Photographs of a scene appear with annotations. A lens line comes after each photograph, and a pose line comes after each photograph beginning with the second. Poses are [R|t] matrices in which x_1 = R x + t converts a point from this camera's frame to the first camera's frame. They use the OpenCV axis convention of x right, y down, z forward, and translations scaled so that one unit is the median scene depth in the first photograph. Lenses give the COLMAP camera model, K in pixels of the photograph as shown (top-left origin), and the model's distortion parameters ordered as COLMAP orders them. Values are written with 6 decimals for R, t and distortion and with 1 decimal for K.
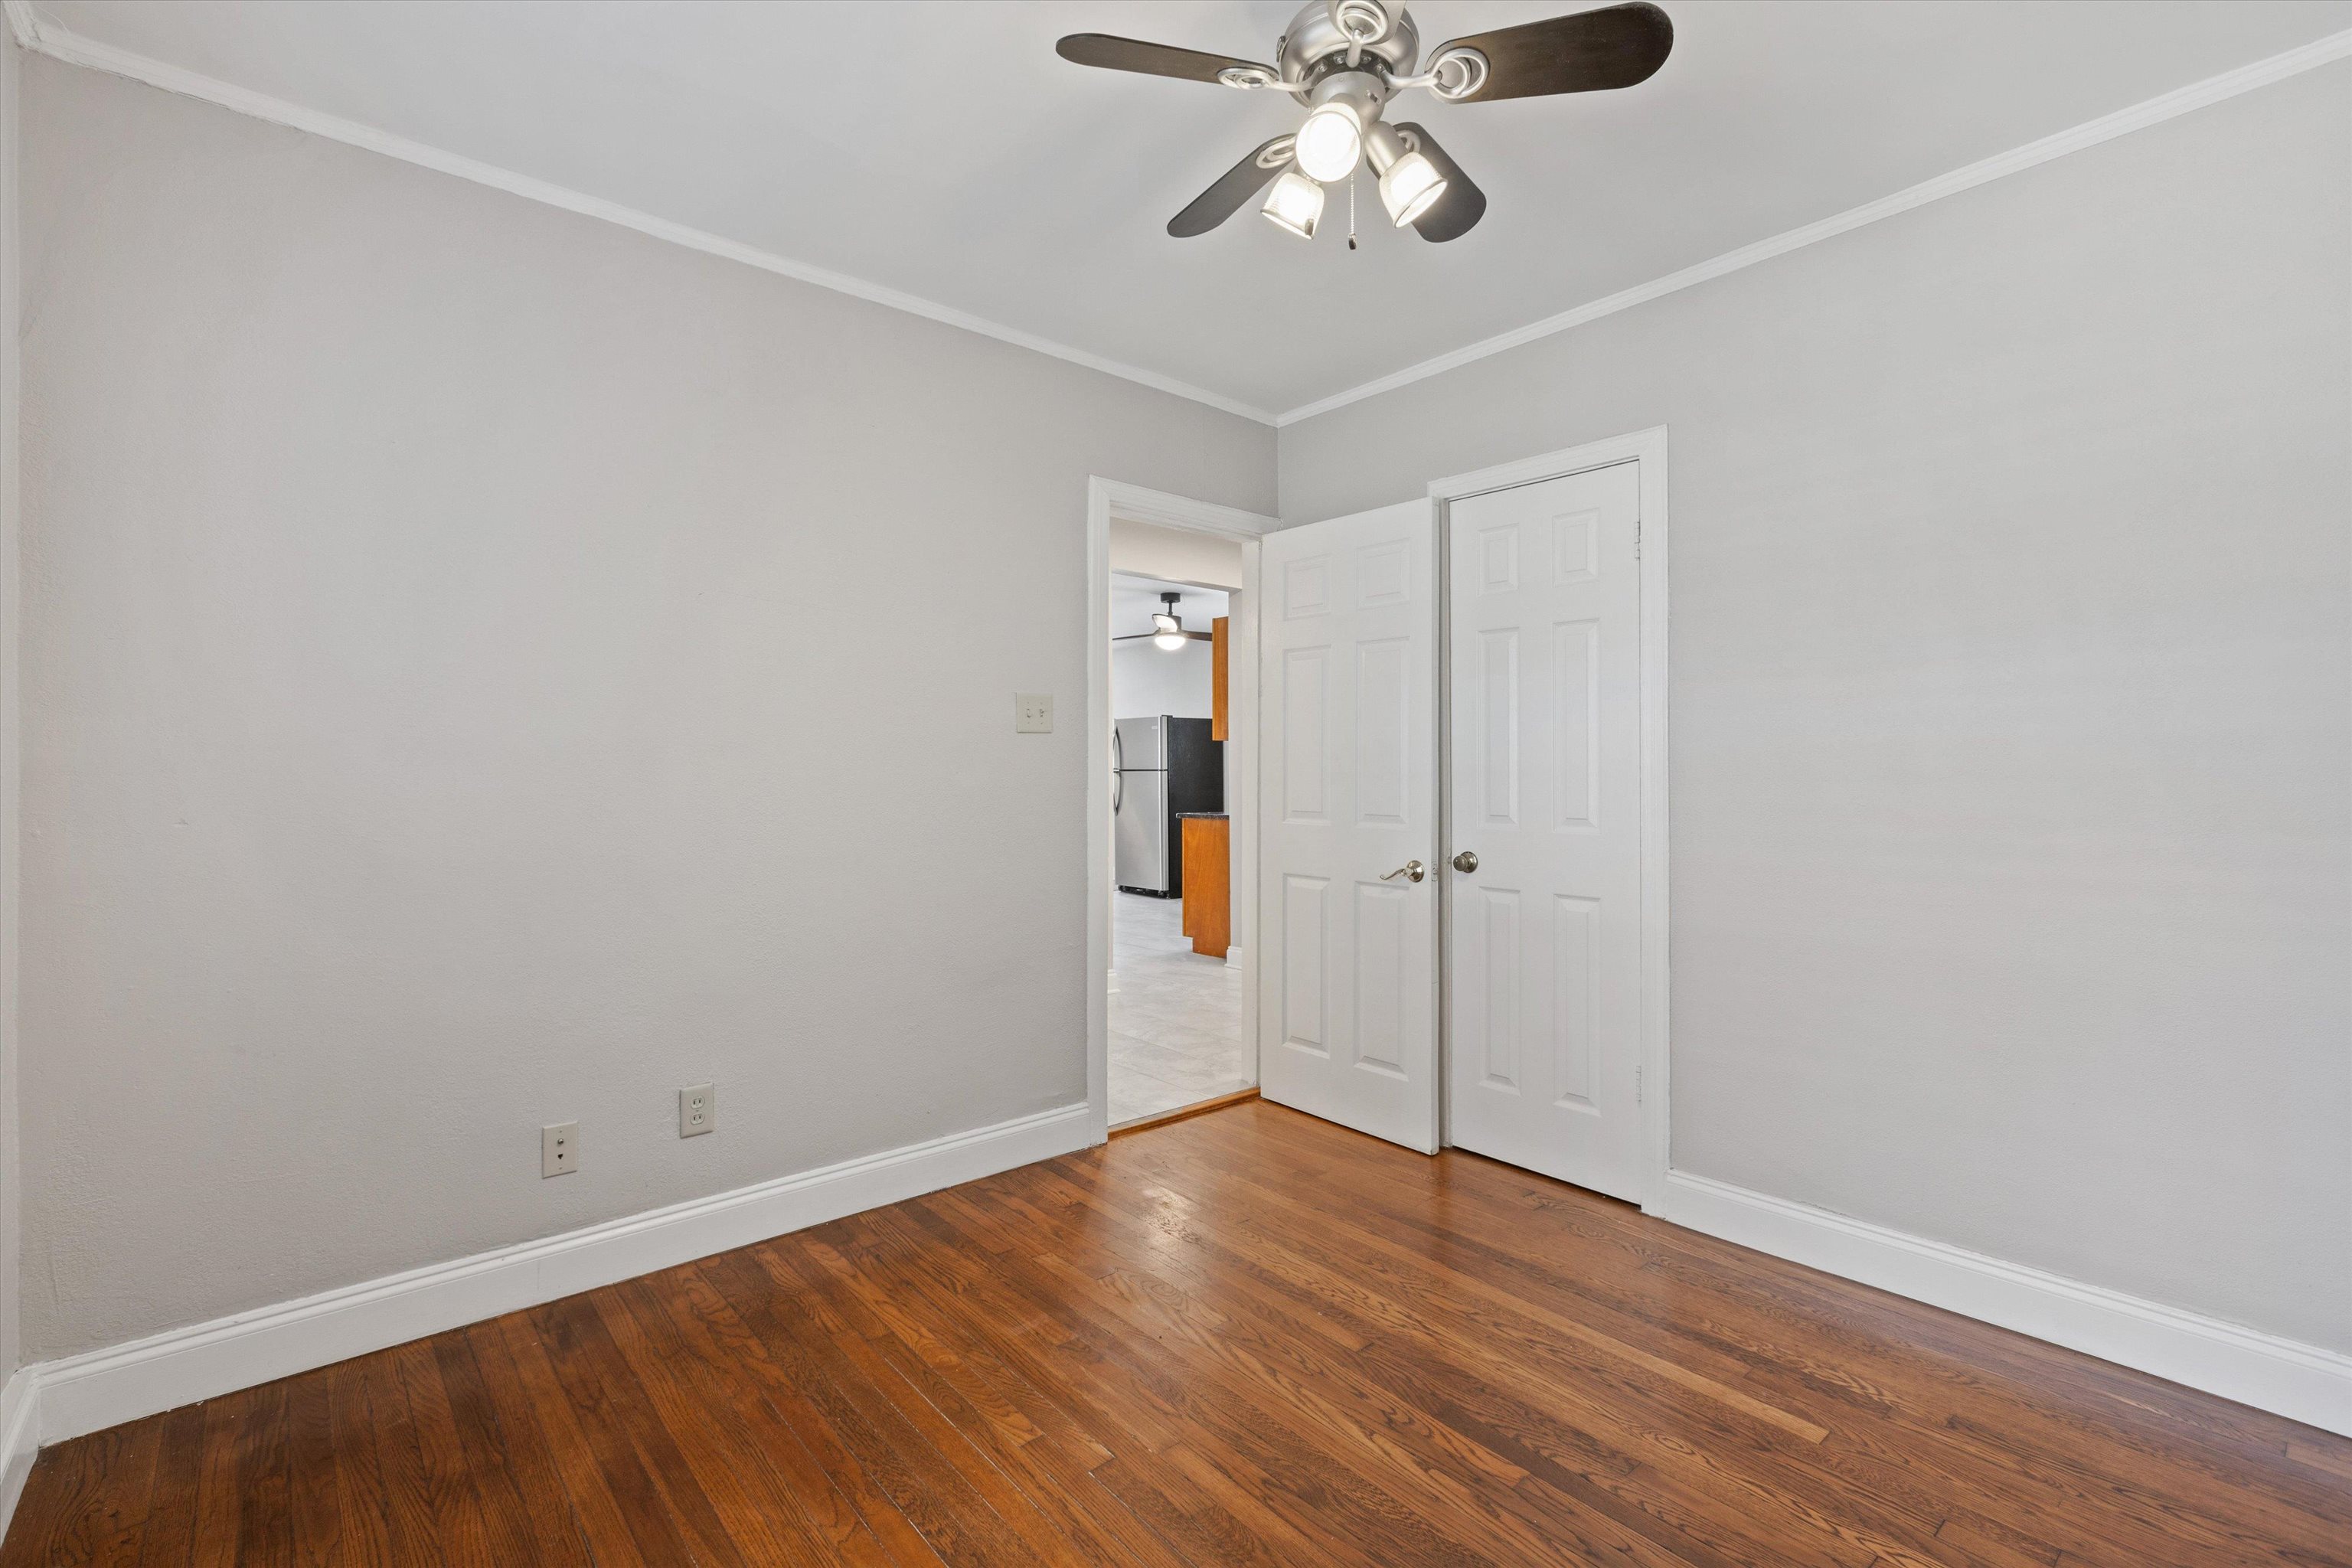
lens RADIAL K [[1049.1, 0, 1157.9], [0, 1049.1, 773.3], [0, 0, 1]] dist [0.001355, -0.000506]
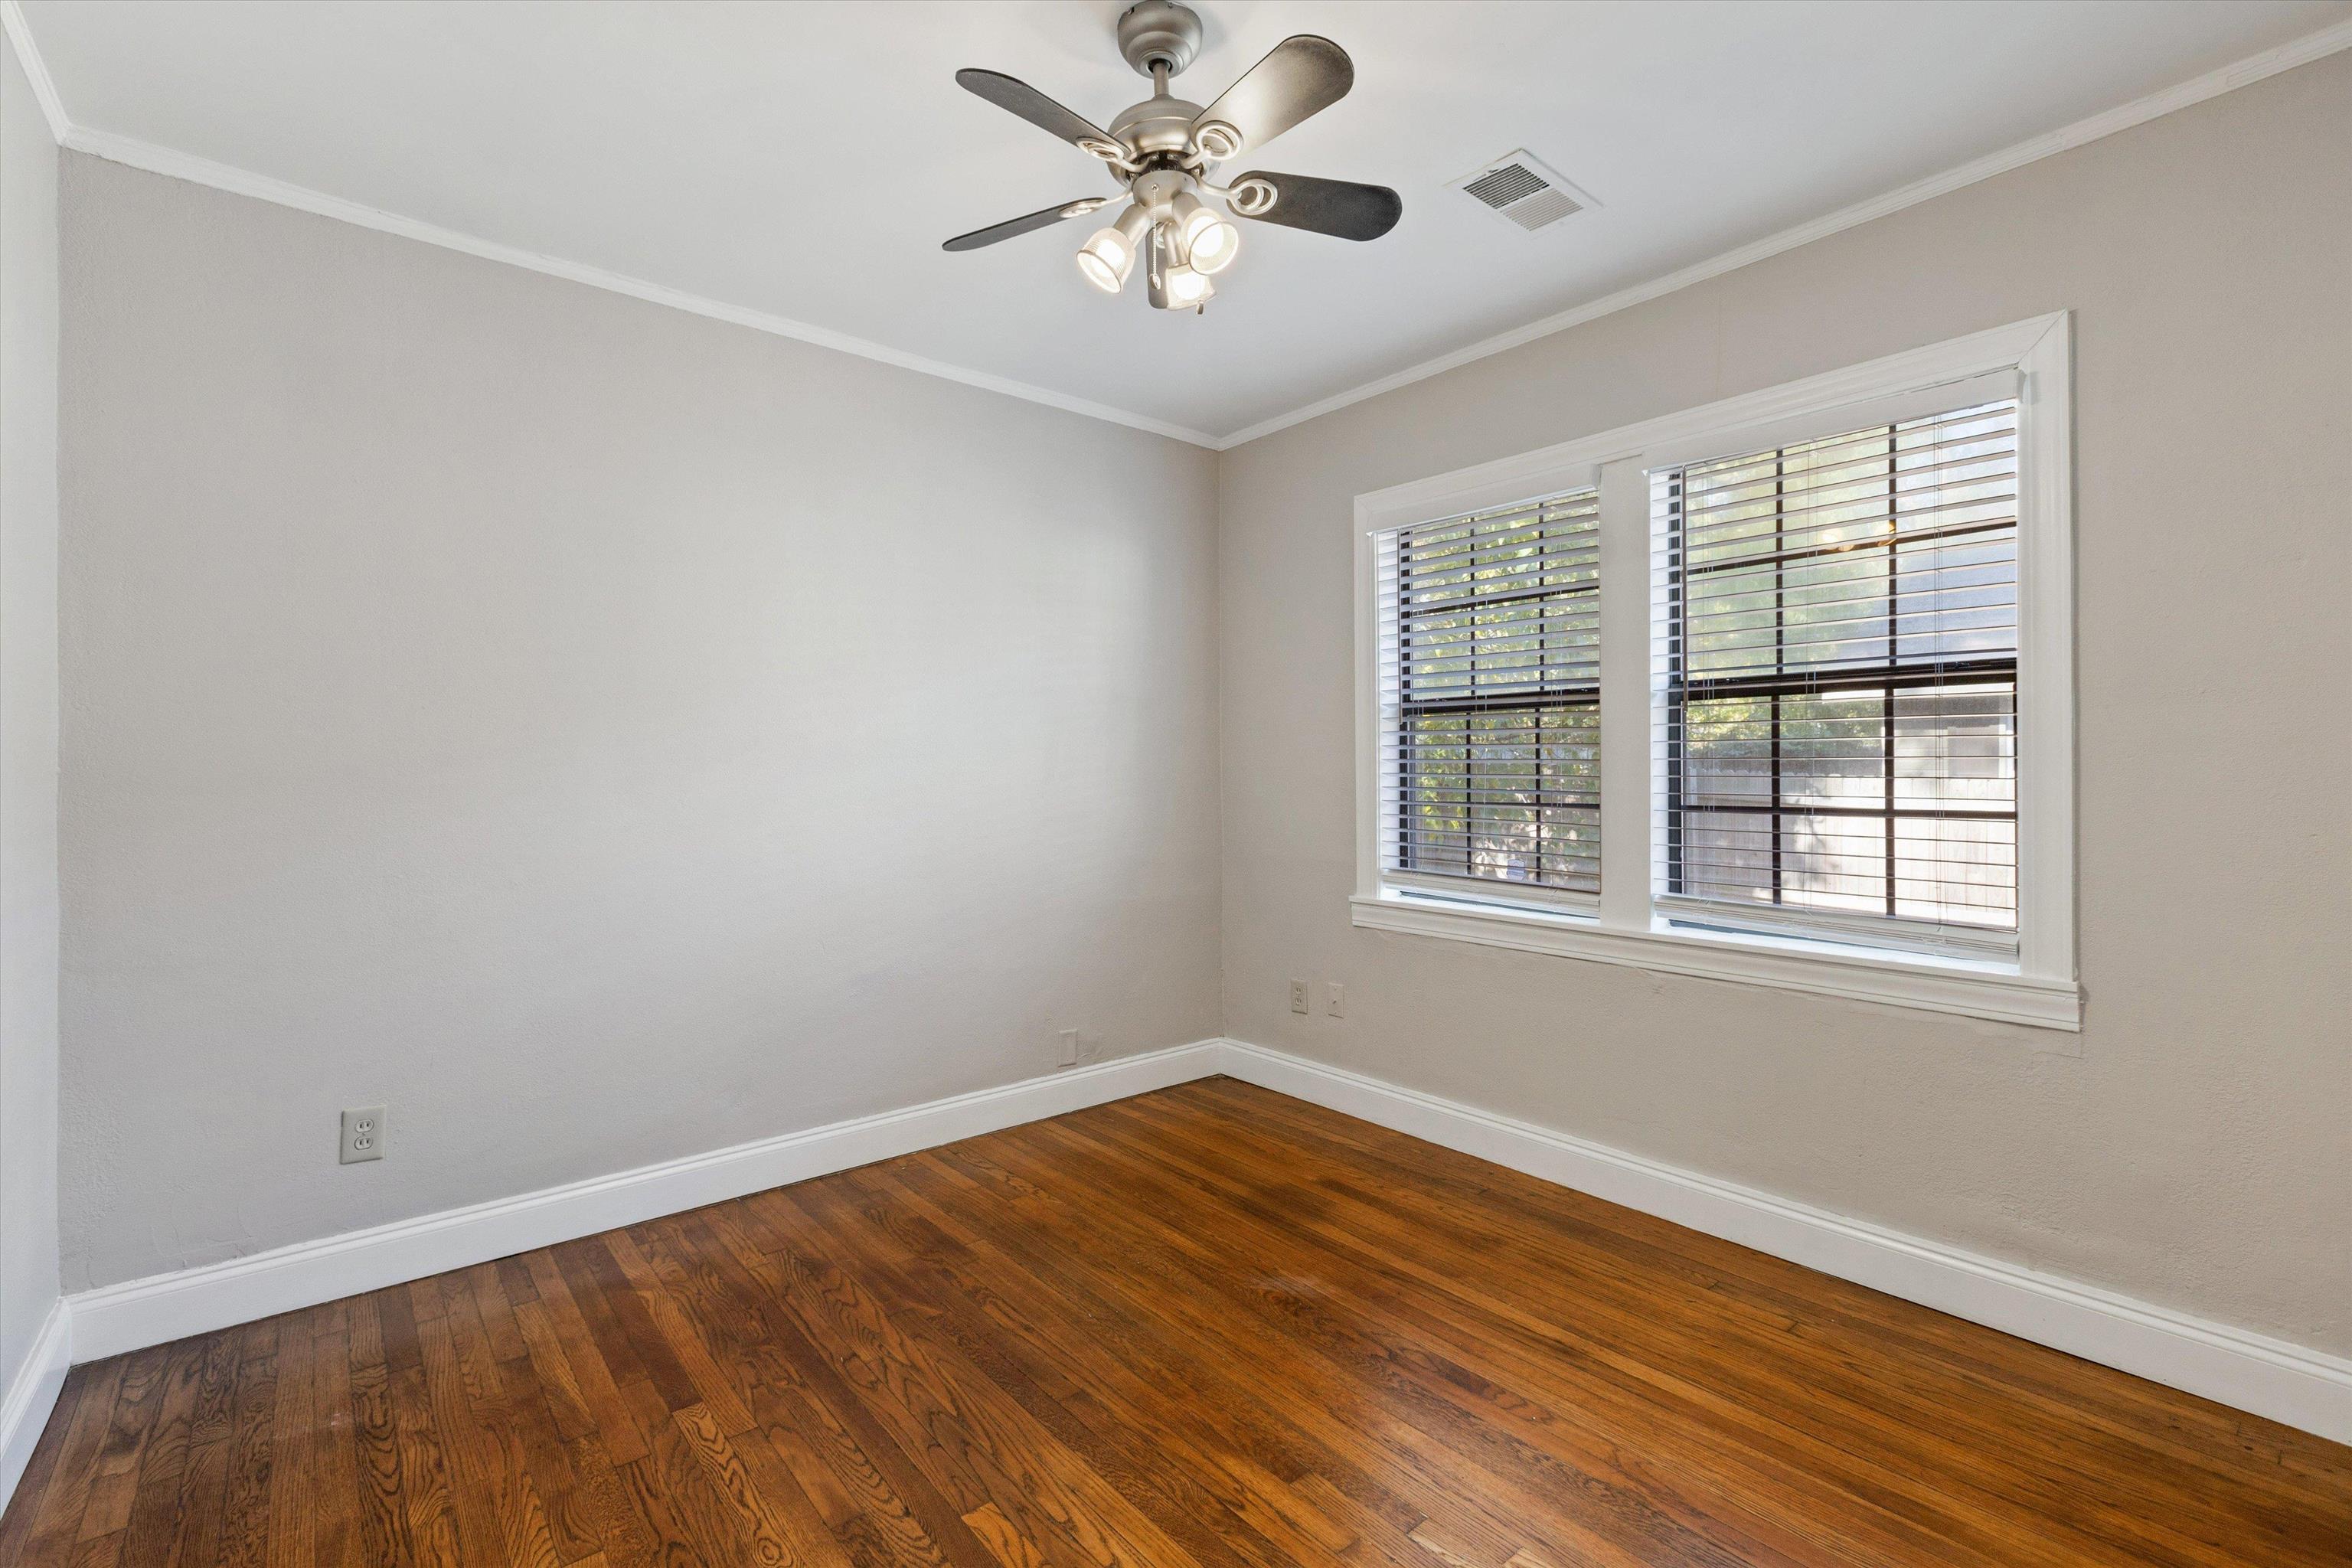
lens RADIAL K [[1049.1, 0, 1157.9], [0, 1049.1, 773.3], [0, 0, 1]] dist [0.001355, -0.000506]
pose [[-0.999951, 0.004816, 0.008608, 0.167419], [0.004798, 0.999986, -0.002081, -0.001021], [-0.008618, -0.002039, -0.999961, 1.964668]]
